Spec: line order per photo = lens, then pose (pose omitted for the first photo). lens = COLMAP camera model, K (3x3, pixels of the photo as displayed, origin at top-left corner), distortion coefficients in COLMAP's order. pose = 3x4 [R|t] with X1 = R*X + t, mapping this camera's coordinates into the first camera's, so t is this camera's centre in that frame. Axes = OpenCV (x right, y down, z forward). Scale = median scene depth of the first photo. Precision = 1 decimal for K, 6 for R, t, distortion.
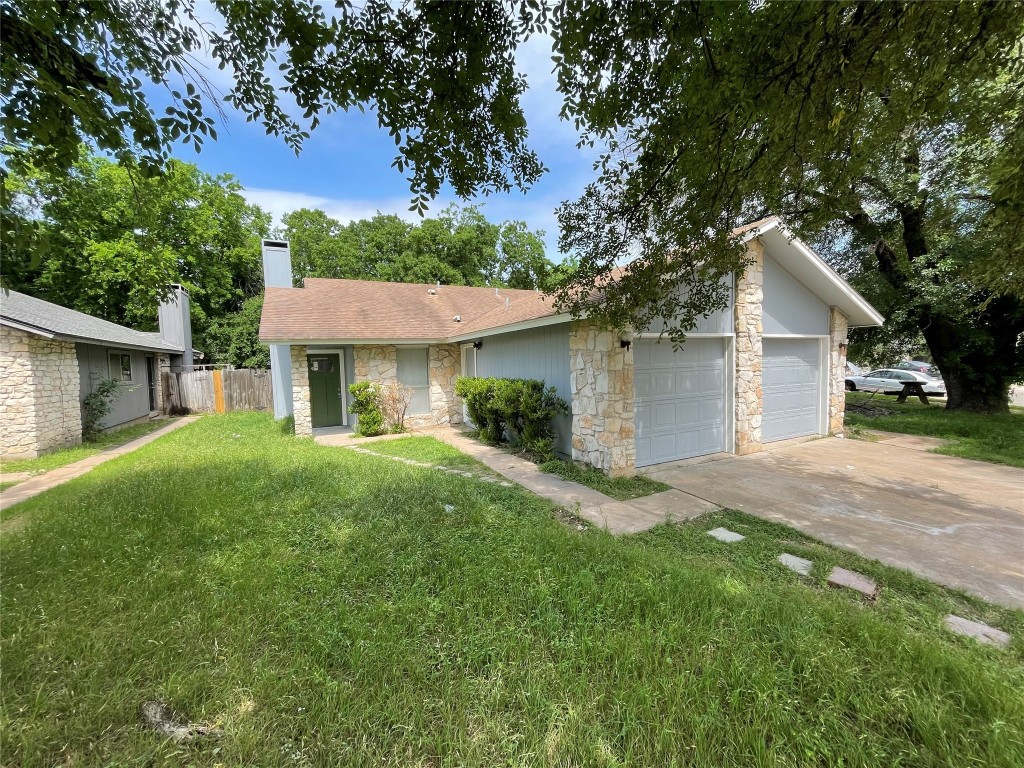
lens RADIAL K [[417.9, 0, 512.0], [0, 417.9, 384.0], [0, 0, 1]] dist [-0.000891, -0.000089]
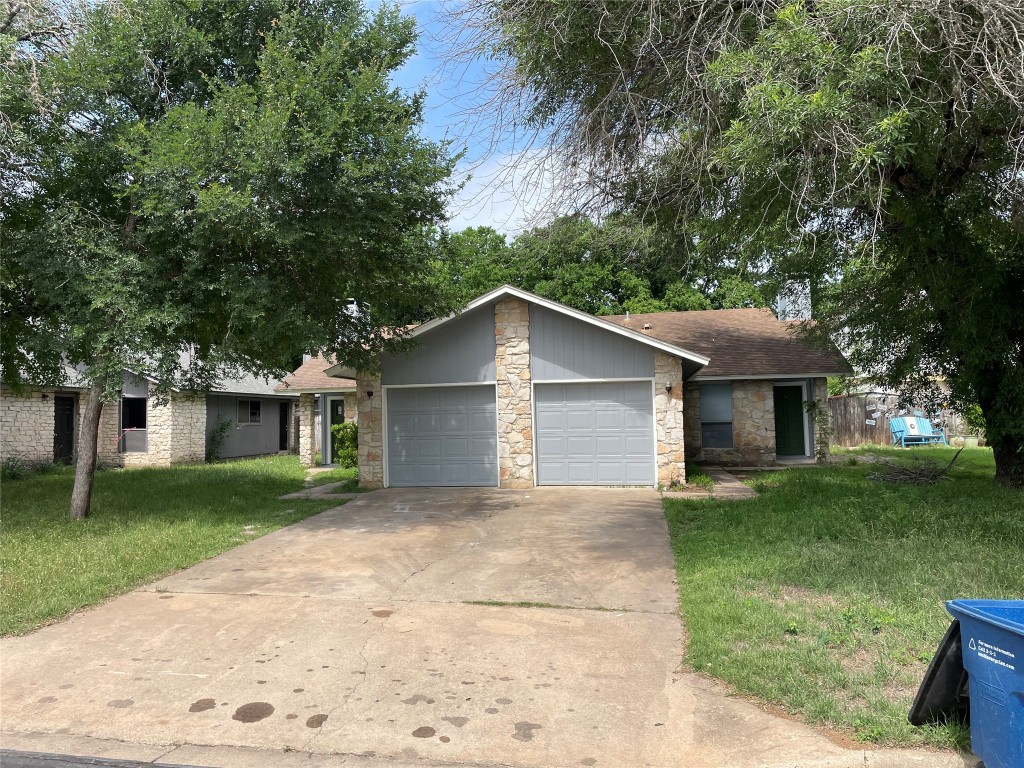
lens RADIAL K [[768.7, 0, 512.0], [0, 768.7, 384.0], [0, 0, 1]] dist [0.004144, 0.000849]
pose [[0.809646, -0.018152, -0.586637, 1.729049], [-0.031332, 0.996760, -0.074086, 0.040171], [0.586081, 0.078364, 0.806454, -0.658514]]
